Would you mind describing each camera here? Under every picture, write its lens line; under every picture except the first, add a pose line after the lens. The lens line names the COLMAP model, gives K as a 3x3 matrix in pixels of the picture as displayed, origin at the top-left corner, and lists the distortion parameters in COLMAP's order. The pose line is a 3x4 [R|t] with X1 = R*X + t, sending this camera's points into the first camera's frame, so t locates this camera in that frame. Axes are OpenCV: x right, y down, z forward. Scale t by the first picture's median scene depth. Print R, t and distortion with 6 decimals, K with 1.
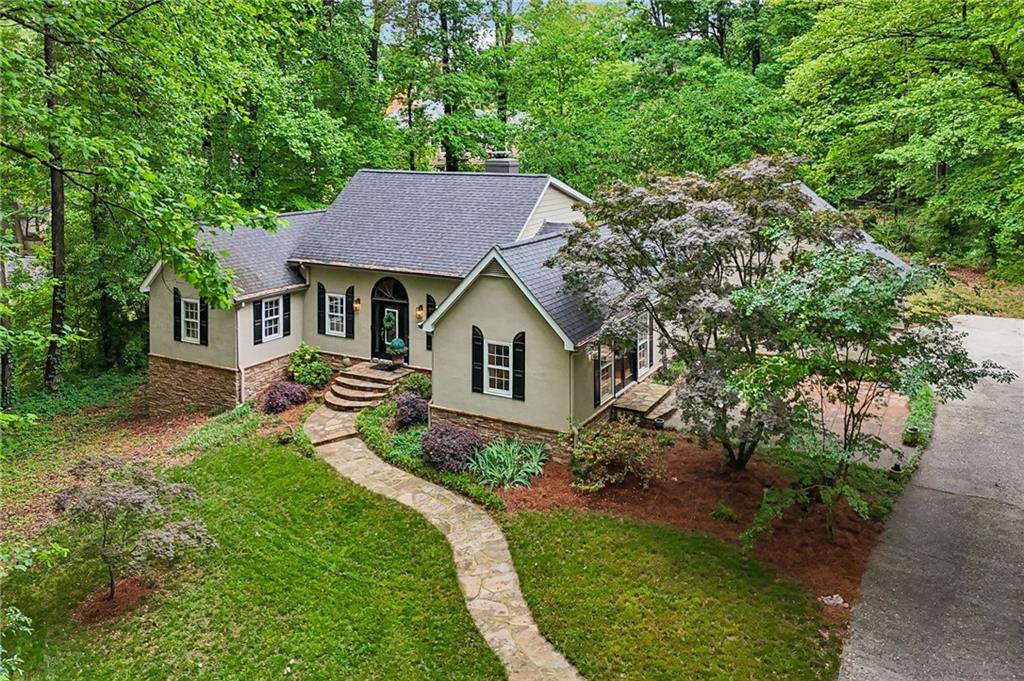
lens RADIAL K [[782.1, 0, 514.3], [0, 782.1, 140.3], [0, 0, 1]] dist [0.068328, -0.052678]
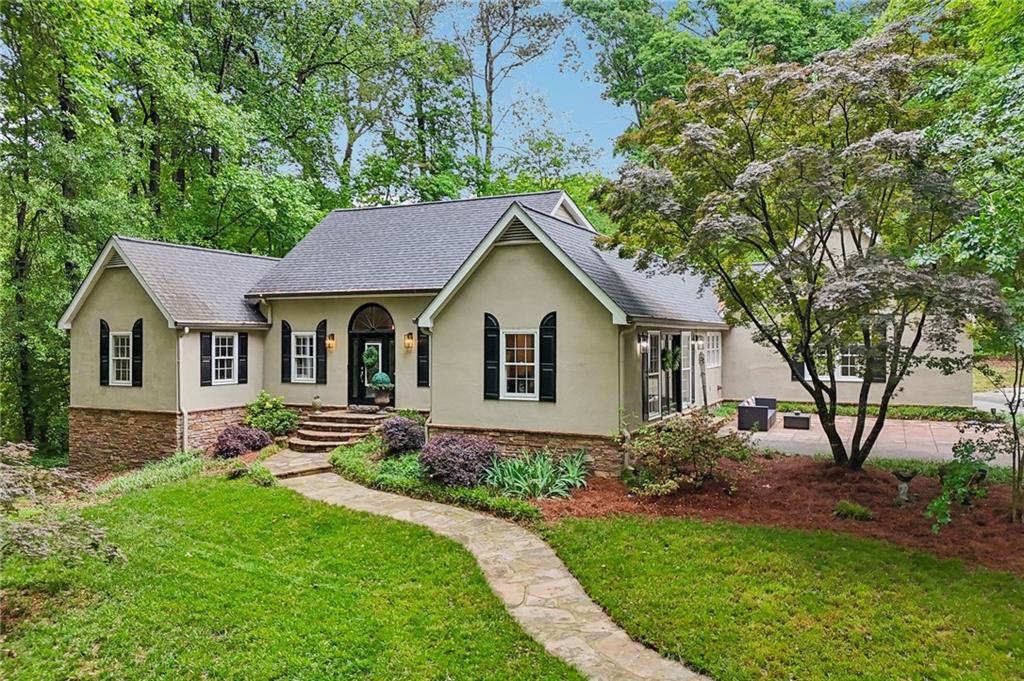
lens RADIAL K [[745.5, 0, 509.2], [0, 745.5, 300.9], [0, 0, 1]] dist [0.060289, -0.055952]
pose [[0.999036, 0.000332, 0.043905, -0.063092], [0.001618, 0.999014, -0.044357, 0.263525], [-0.043876, 0.044385, 0.998051, 0.278757]]
